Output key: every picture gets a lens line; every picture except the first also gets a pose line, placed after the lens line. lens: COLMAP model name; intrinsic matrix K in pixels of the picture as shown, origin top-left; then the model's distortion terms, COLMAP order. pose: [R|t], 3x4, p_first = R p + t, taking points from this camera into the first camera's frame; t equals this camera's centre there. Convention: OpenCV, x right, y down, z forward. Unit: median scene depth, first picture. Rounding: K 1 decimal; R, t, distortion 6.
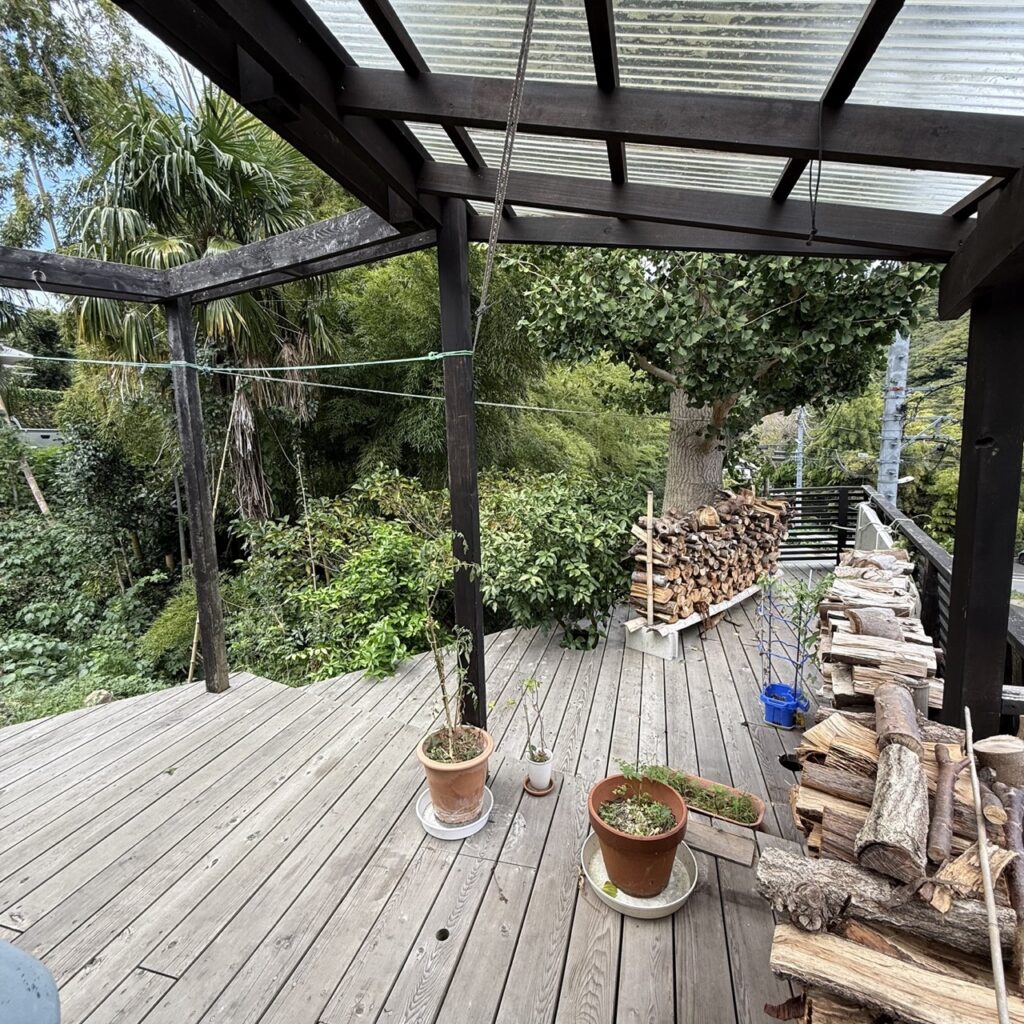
lens RADIAL K [[543.7, 0, 512.0], [0, 543.7, 512.0], [0, 0, 1]] dist [-0.009178, 0.000101]
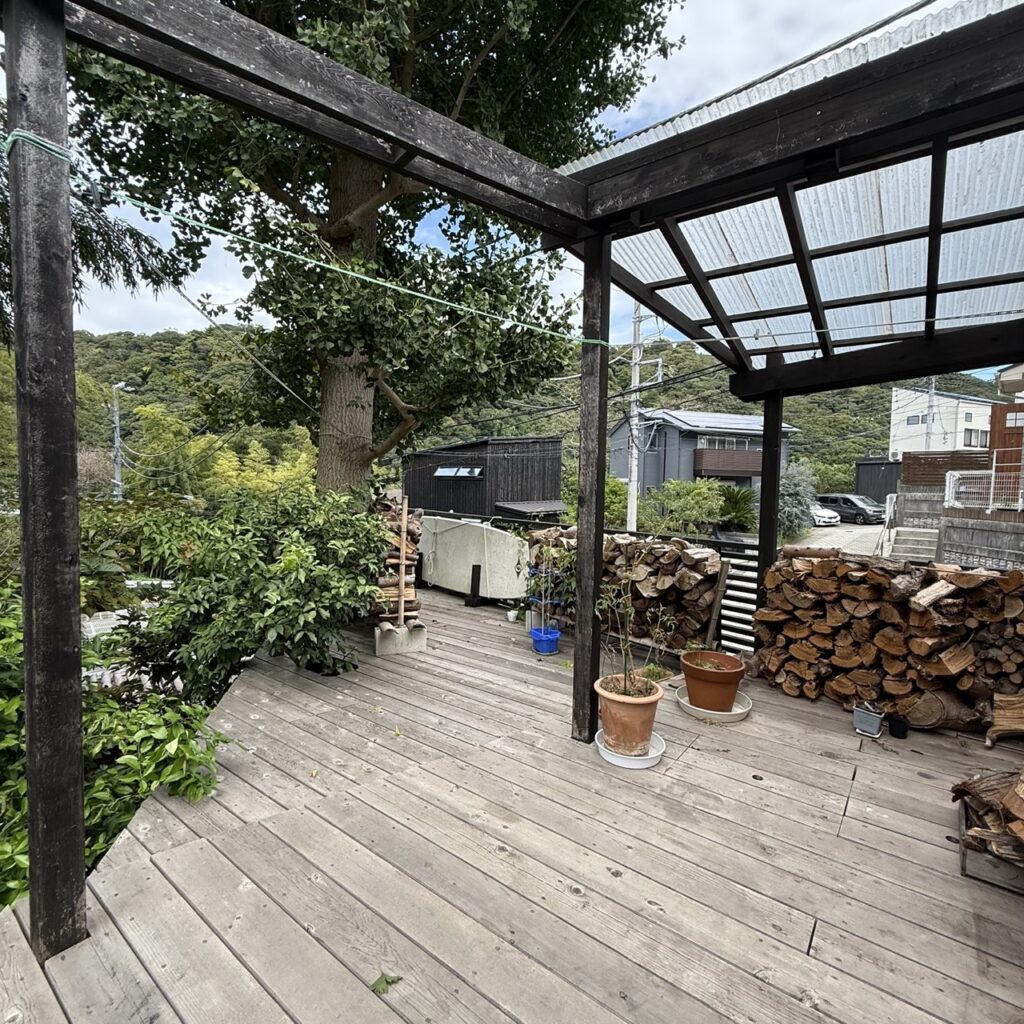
lens RADIAL K [[543.7, 0, 512.0], [0, 543.7, 512.0], [0, 0, 1]] dist [-0.009178, 0.000101]
pose [[0.379427, -0.019406, 0.925018, -0.837137], [0.097640, 0.995037, -0.019175, 0.044038], [-0.920055, 0.097594, 0.379439, 0.514922]]
